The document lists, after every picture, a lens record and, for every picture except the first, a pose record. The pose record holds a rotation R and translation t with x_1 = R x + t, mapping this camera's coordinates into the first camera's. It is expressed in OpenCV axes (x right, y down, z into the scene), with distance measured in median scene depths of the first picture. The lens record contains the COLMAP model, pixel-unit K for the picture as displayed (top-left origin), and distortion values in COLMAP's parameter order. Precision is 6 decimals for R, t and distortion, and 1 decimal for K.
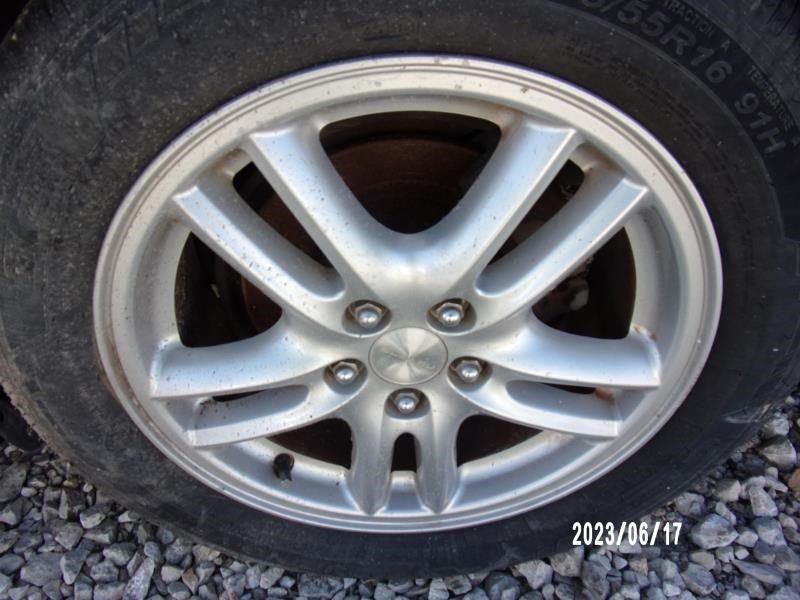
lens RADIAL K [[626.1, 0, 400.0], [0, 626.1, 300.0], [0, 0, 1]] dist [-0.001858, -0.008081]
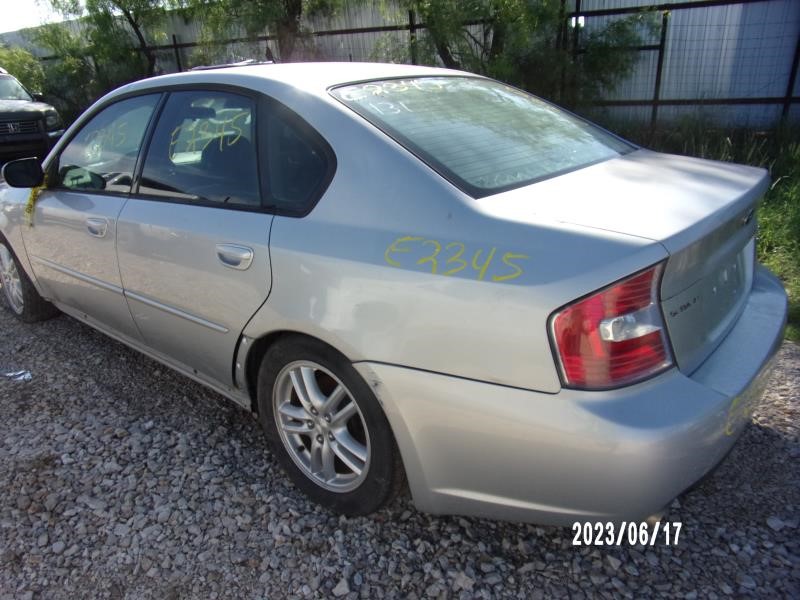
lens RADIAL K [[626.1, 0, 400.0], [0, 626.1, 300.0], [0, 0, 1]] dist [-0.001858, -0.008081]
pose [[0.762856, 0.323467, -0.559839, 2.194072], [-0.465590, 0.875621, -0.128507, -0.311329], [0.448639, 0.358688, 0.818576, -2.200079]]
